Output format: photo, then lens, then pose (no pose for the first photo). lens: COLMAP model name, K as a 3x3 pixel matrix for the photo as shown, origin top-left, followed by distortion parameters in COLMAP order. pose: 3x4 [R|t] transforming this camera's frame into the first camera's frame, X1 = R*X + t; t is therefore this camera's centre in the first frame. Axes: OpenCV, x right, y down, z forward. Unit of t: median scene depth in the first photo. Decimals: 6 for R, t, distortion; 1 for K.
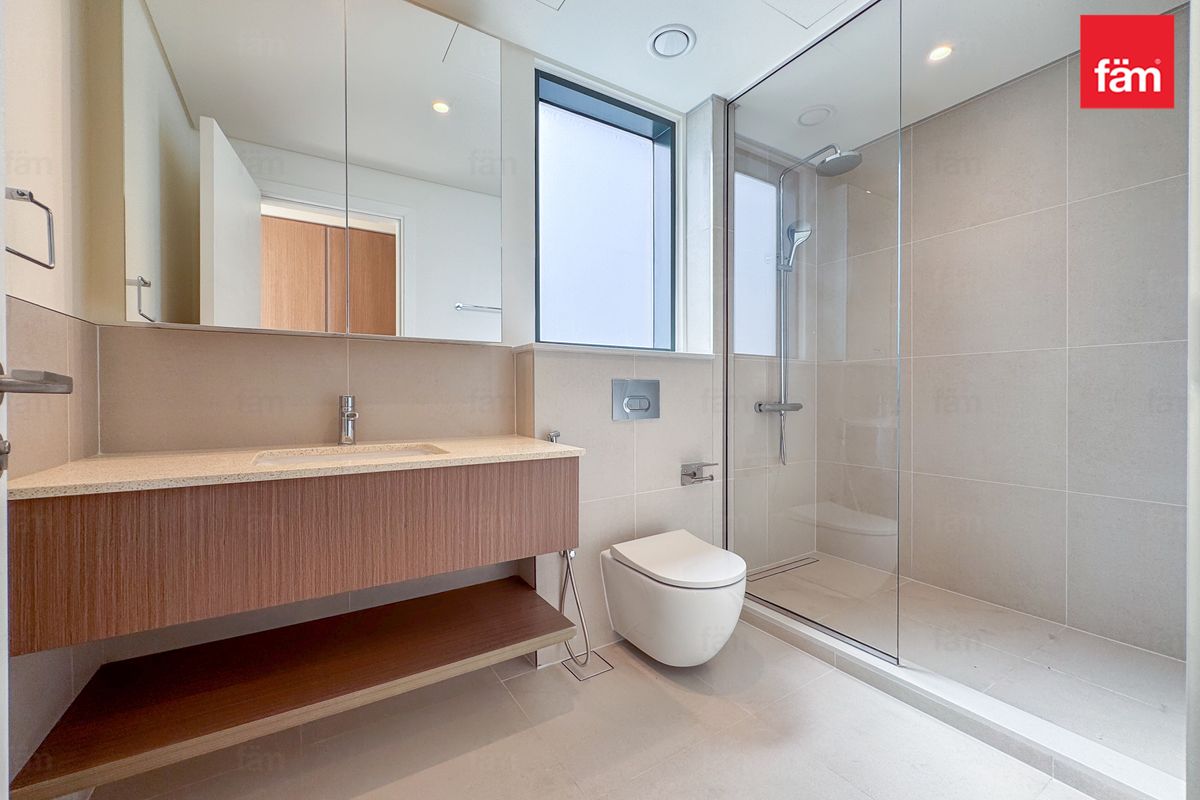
lens RADIAL K [[478.8, 0, 600.0], [0, 478.8, 400.0], [0, 0, 1]] dist [-0.000314, -0.000365]
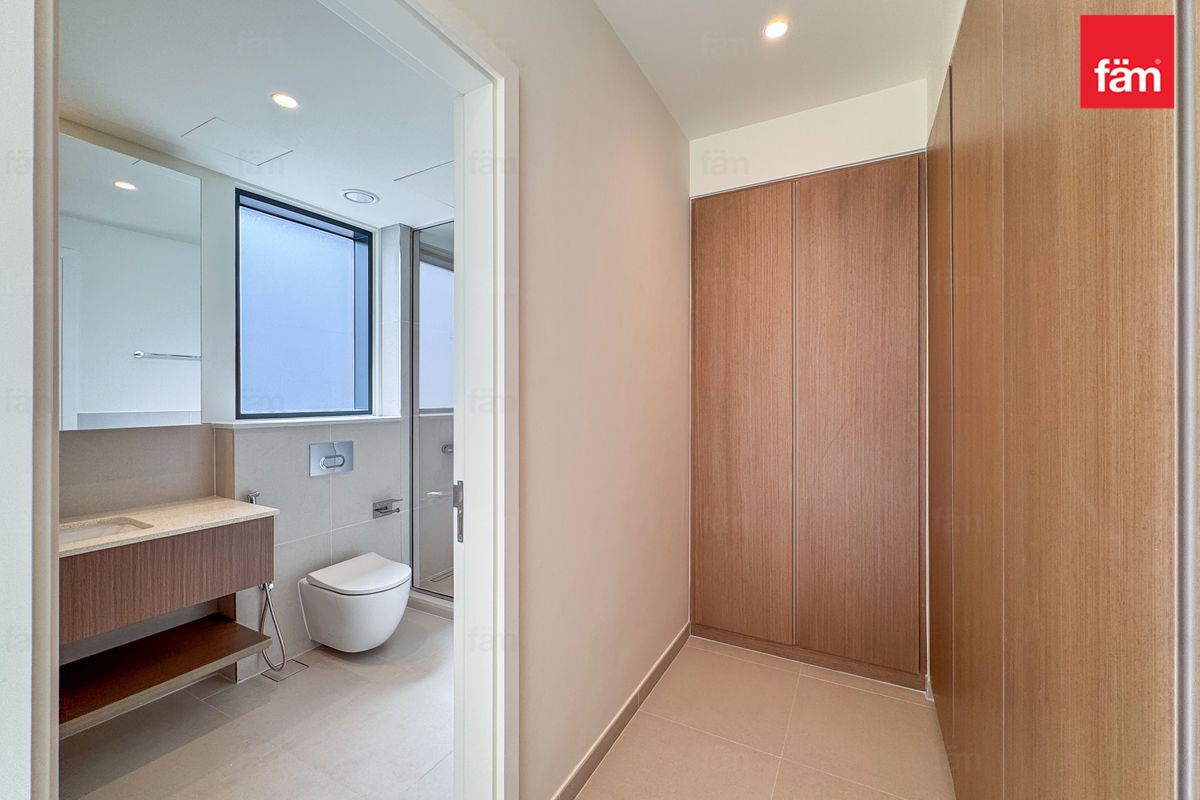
lens RADIAL K [[478.8, 0, 600.0], [0, 478.8, 400.0], [0, 0, 1]] dist [-0.000314, -0.000365]
pose [[0.870817, -0.000488, 0.491608, 0.077044], [0.005021, 0.999956, -0.007901, -0.158508], [-0.491582, 0.009349, 0.870781, -0.539534]]
